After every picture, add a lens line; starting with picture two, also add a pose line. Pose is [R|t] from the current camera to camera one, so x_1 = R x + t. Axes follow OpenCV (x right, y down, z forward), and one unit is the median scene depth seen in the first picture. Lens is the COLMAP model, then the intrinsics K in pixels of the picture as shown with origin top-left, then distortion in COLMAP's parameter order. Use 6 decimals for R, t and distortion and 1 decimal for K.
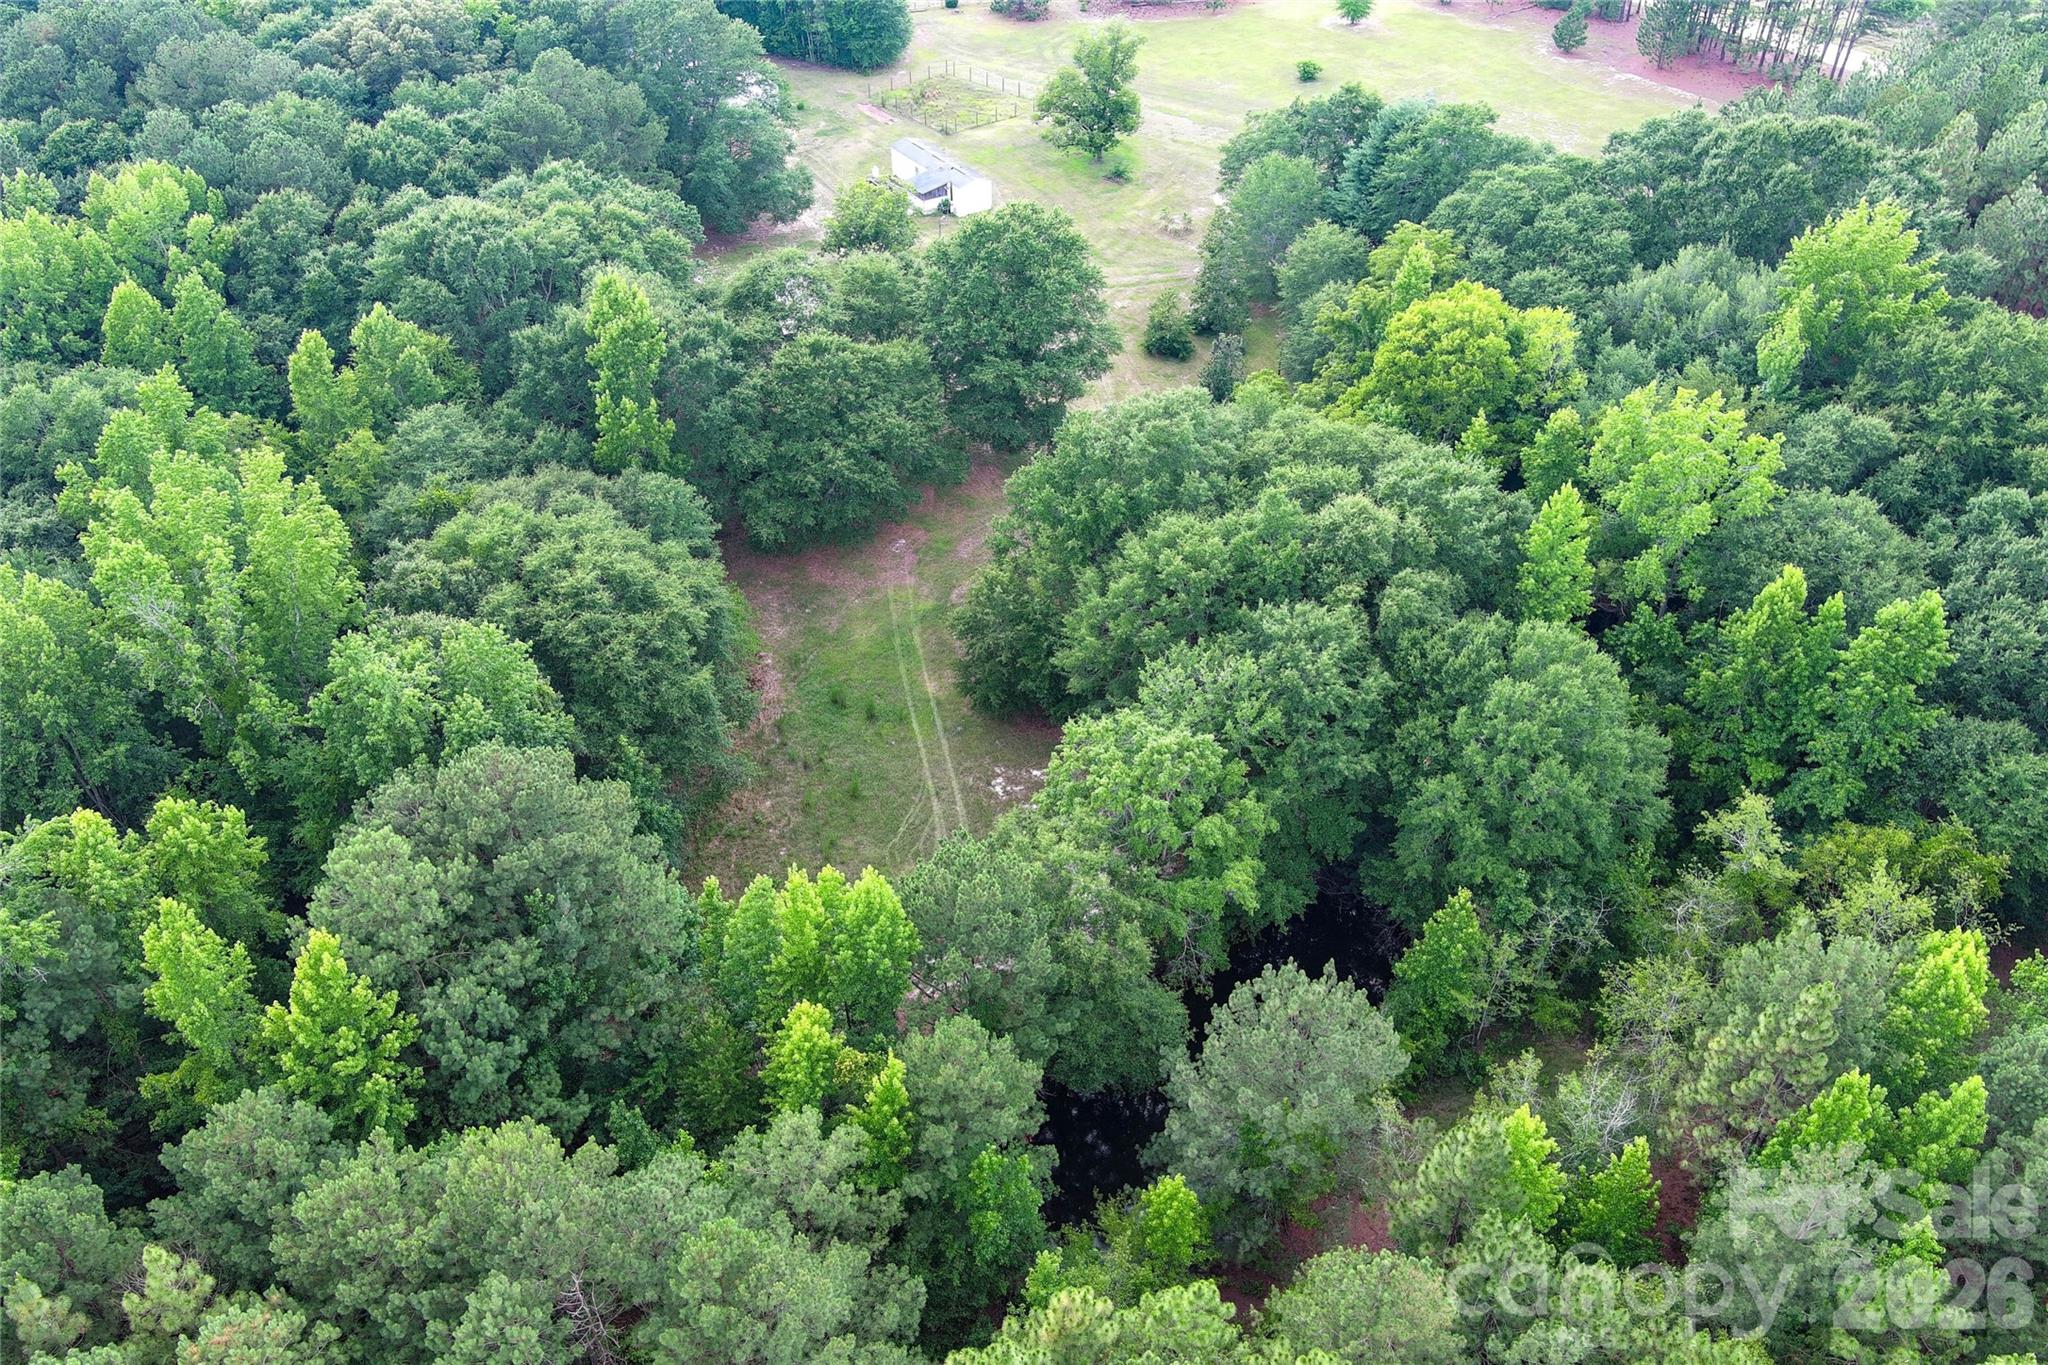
lens RADIAL K [[1581.2, 0, 1031.4], [0, 1581.2, 683.0], [0, 0, 1]] dist [0.005777, -0.003394]
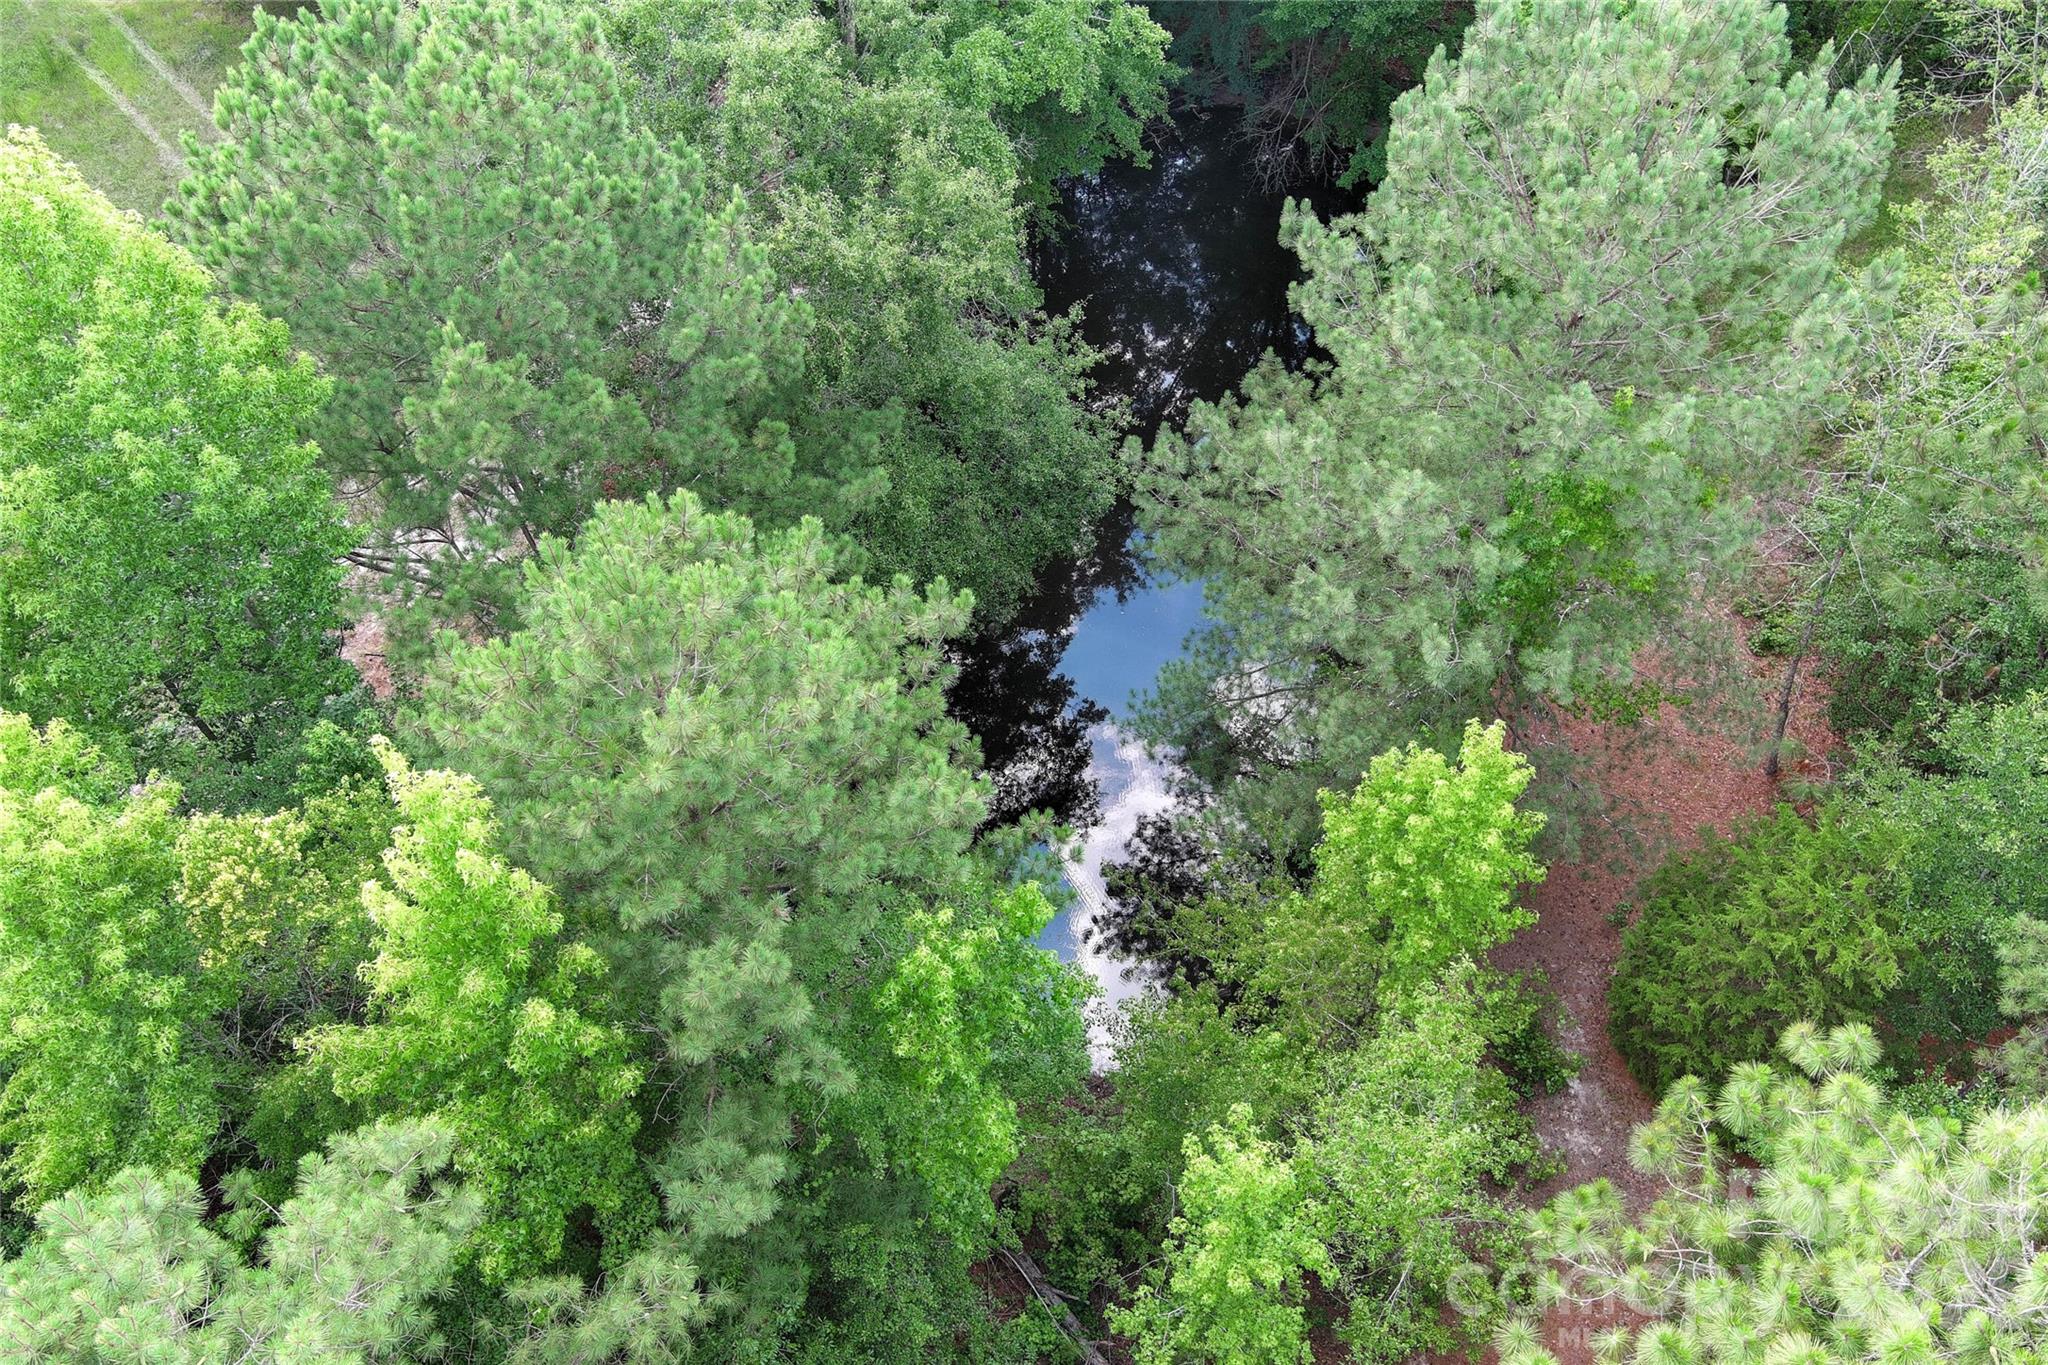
lens RADIAL K [[1581.2, 0, 1031.4], [0, 1581.2, 683.0], [0, 0, 1]] dist [0.005777, -0.003394]
pose [[0.869142, -0.398641, 0.292708, -0.070969], [0.304739, 0.897822, 0.317882, 0.179727], [-0.389521, -0.187085, 0.901816, 0.762089]]
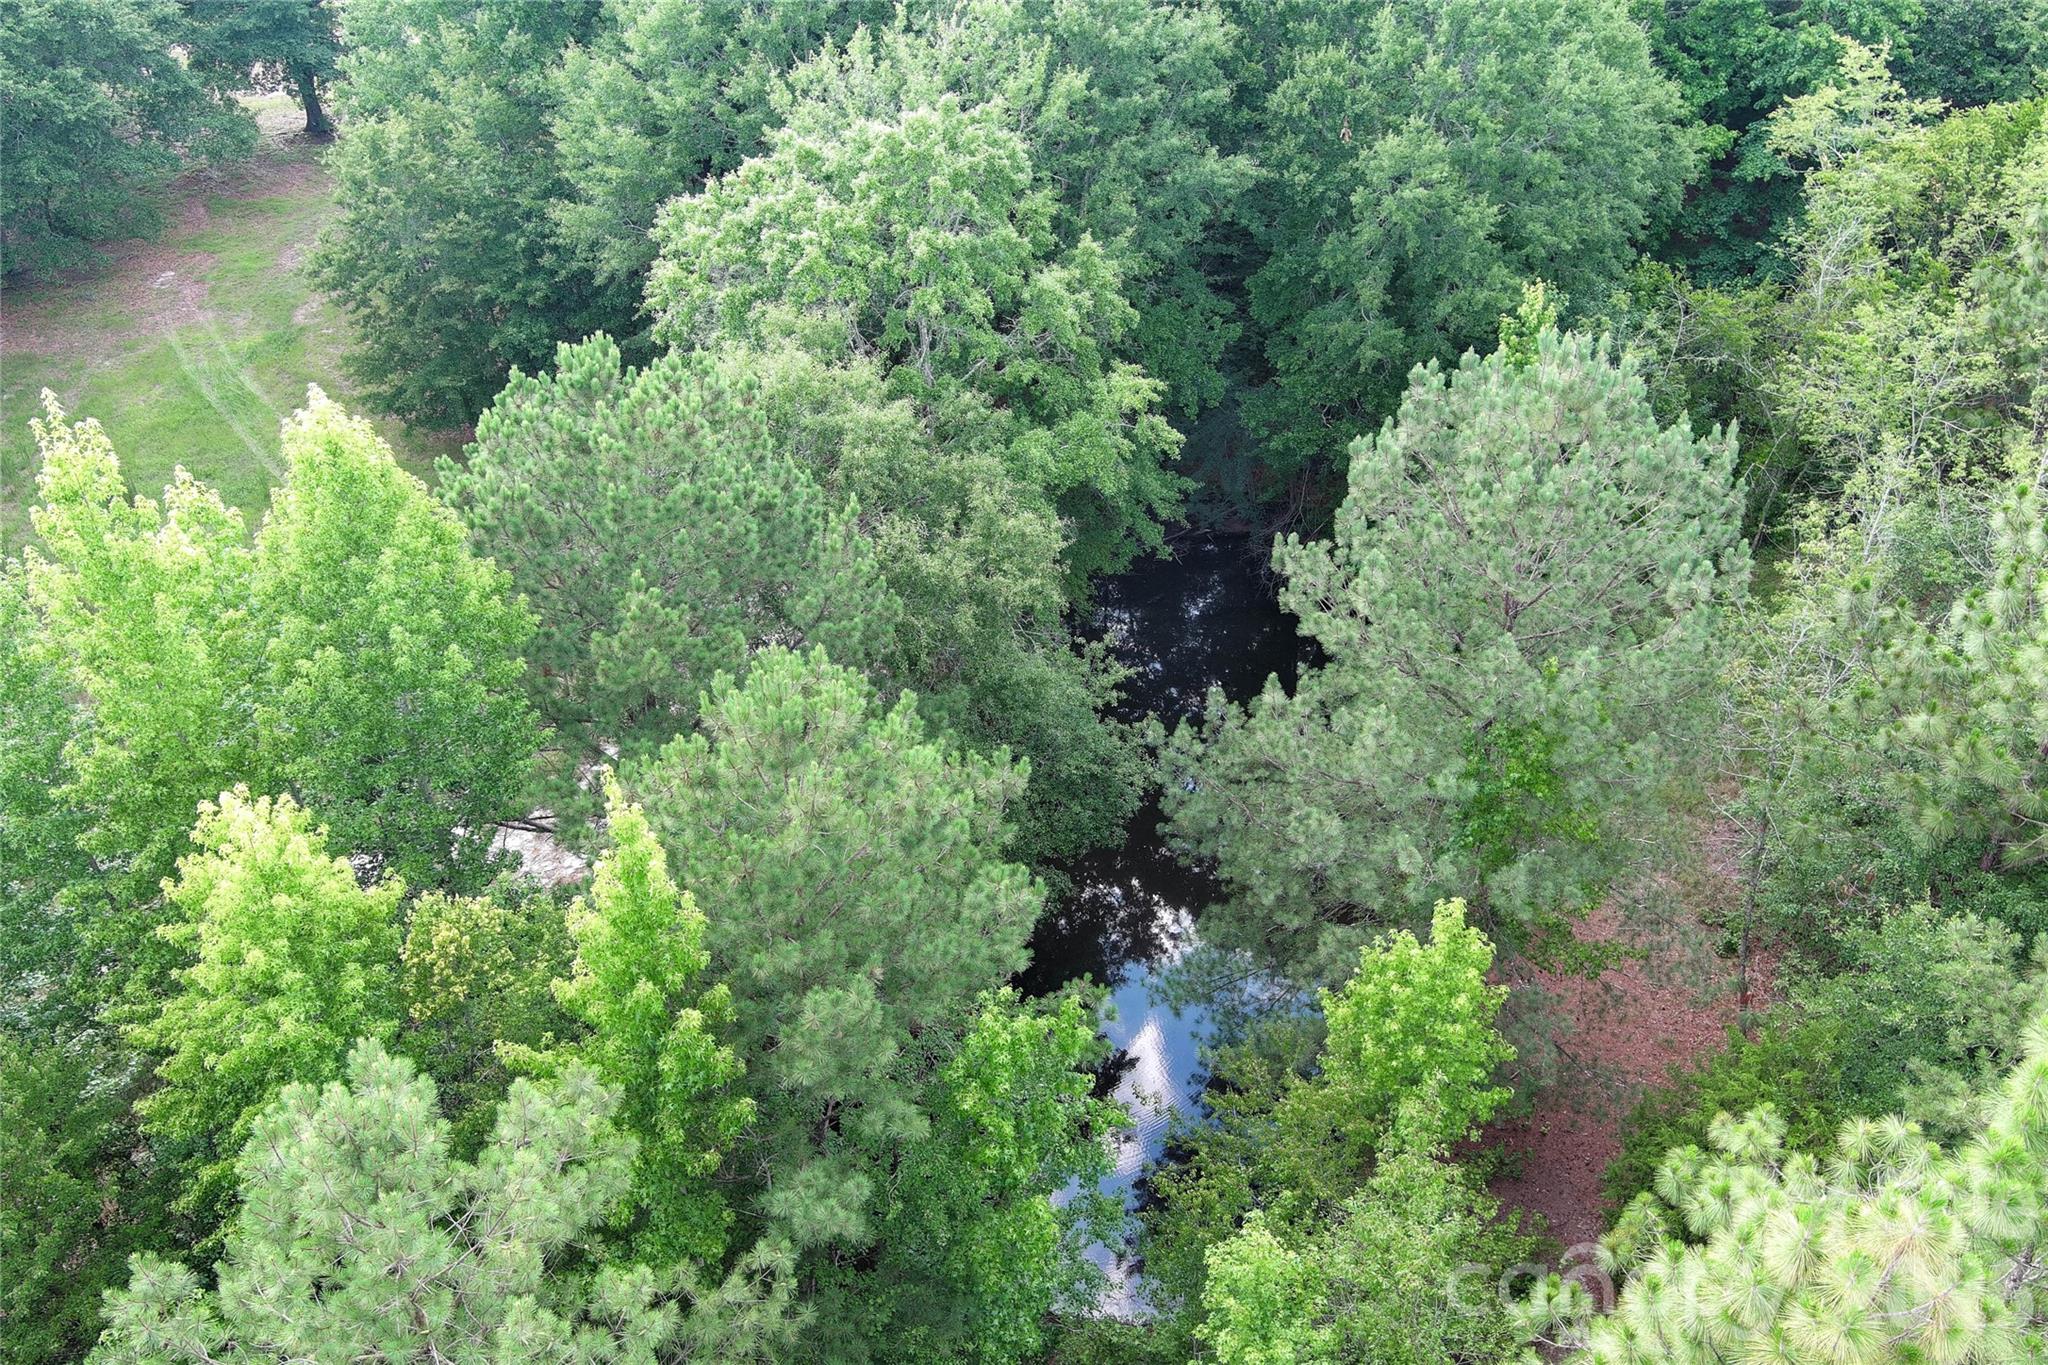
lens RADIAL K [[1581.2, 0, 1031.4], [0, 1581.2, 683.0], [0, 0, 1]] dist [0.005777, -0.003394]
pose [[0.879969, -0.281274, 0.382805, -0.122723], [0.296671, 0.954779, 0.019575, 0.226808], [-0.371000, 0.096342, 0.923622, 0.690251]]
